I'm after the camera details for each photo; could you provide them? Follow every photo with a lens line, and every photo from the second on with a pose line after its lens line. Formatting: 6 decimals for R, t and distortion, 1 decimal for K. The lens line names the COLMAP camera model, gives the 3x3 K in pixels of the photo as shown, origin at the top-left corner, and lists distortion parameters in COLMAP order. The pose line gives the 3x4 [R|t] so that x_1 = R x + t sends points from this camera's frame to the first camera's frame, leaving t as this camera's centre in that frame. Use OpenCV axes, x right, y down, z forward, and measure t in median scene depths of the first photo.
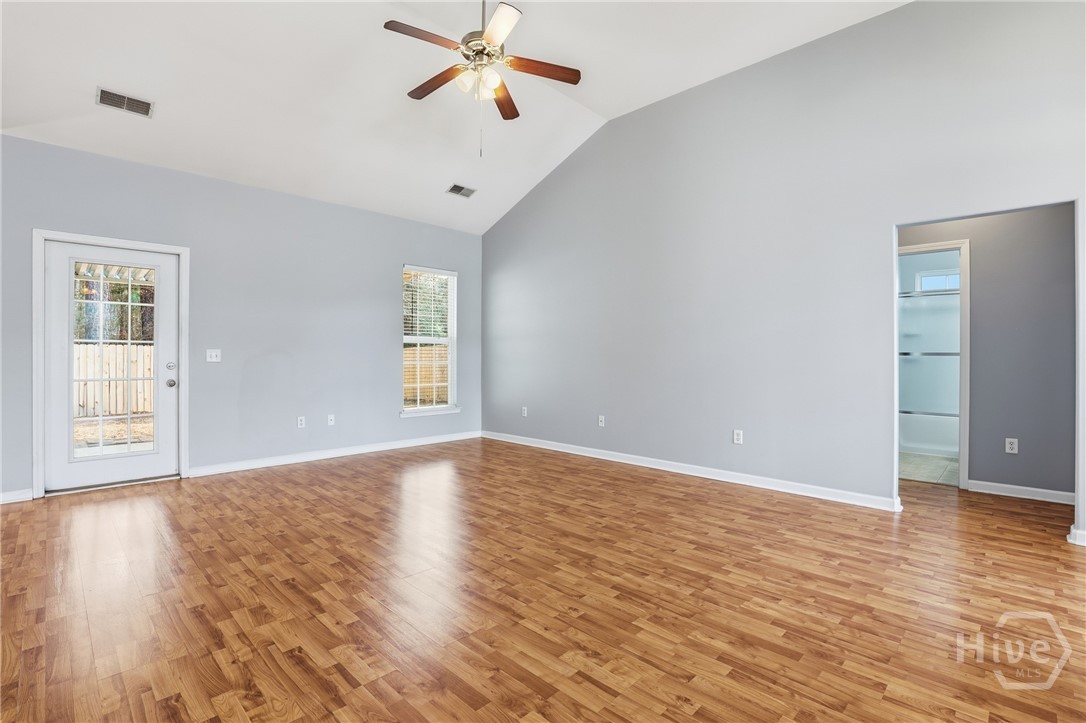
lens RADIAL K [[498.0, 0, 546.3], [0, 498.0, 360.6], [0, 0, 1]] dist [-0.033327, 0.006403]
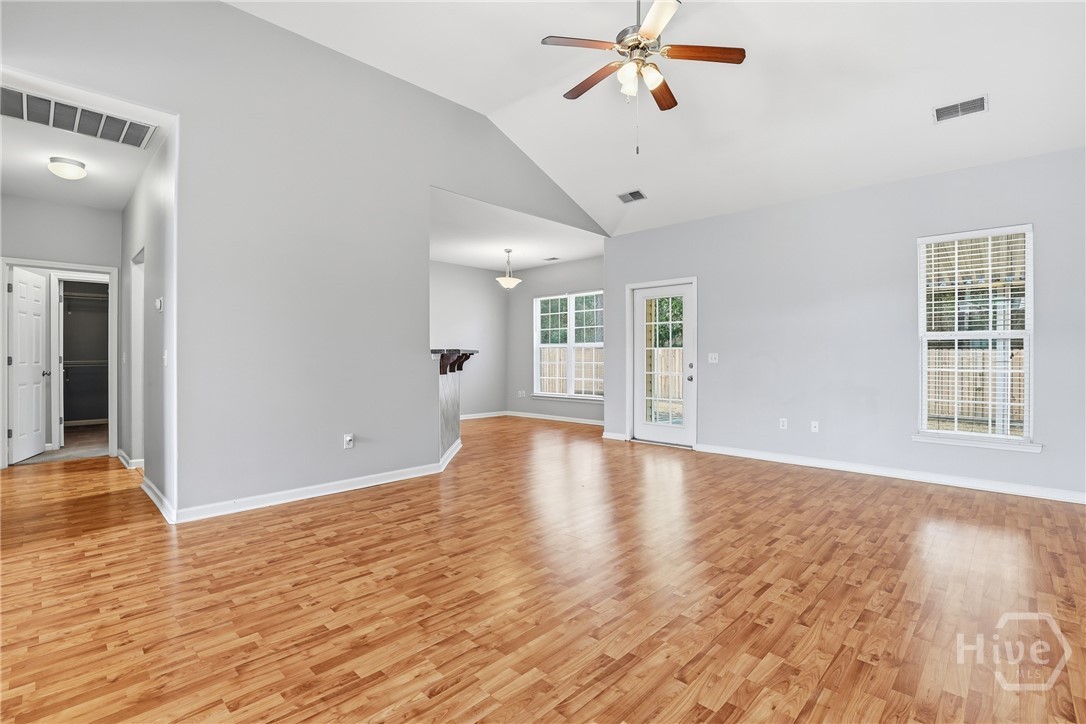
lens RADIAL K [[498.0, 0, 545.7], [0, 498.0, 358.7], [0, 0, 1]] dist [-0.033327, 0.006403]
pose [[0.014761, 0.000622, -0.999891, 0.715437], [-0.012317, 0.999924, 0.000440, -0.004142], [0.999815, 0.012309, 0.014768, 0.691727]]
